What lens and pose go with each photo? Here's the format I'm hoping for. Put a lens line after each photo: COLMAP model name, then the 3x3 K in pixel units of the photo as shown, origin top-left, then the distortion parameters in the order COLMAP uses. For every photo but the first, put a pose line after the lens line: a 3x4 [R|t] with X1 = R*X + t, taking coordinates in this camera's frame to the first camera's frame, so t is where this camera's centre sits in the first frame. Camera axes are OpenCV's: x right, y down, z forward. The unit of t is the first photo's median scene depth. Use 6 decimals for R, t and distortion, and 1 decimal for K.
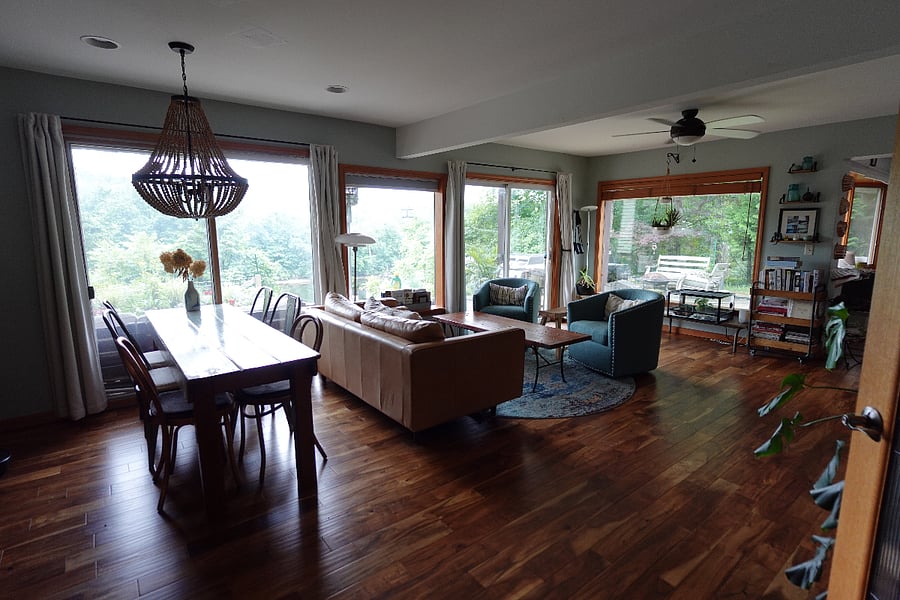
lens RADIAL K [[461.5, 0, 448.9], [0, 461.5, 301.3], [0, 0, 1]] dist [0.002826, 0.000193]
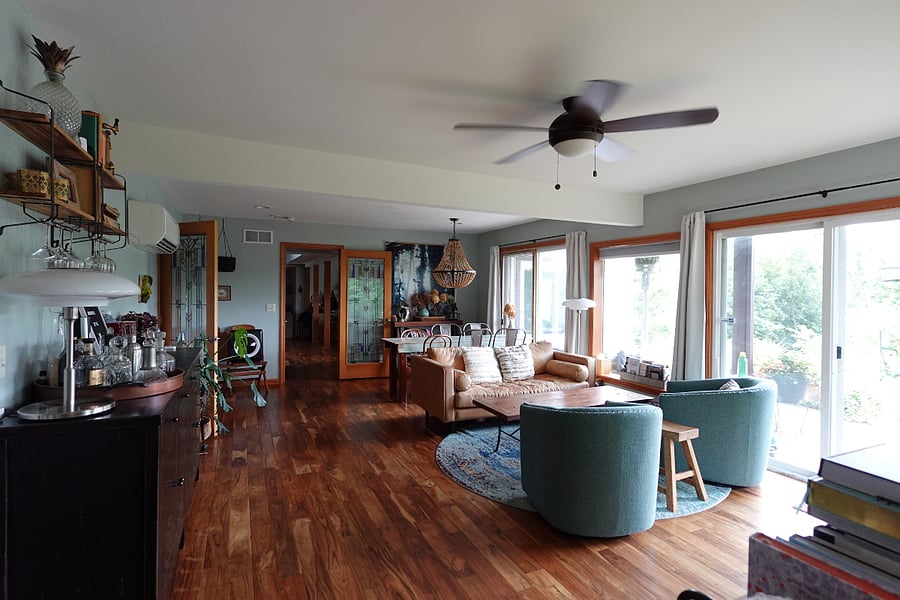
lens RADIAL K [[461.5, 0, 449.6], [0, 461.5, 297.7], [0, 0, 1]] dist [0.002826, 0.000193]
pose [[-0.248223, 0.014094, -0.968600, 1.246340], [-0.157510, 0.986001, 0.054712, -0.189339], [0.955812, 0.166145, -0.242528, 1.127492]]
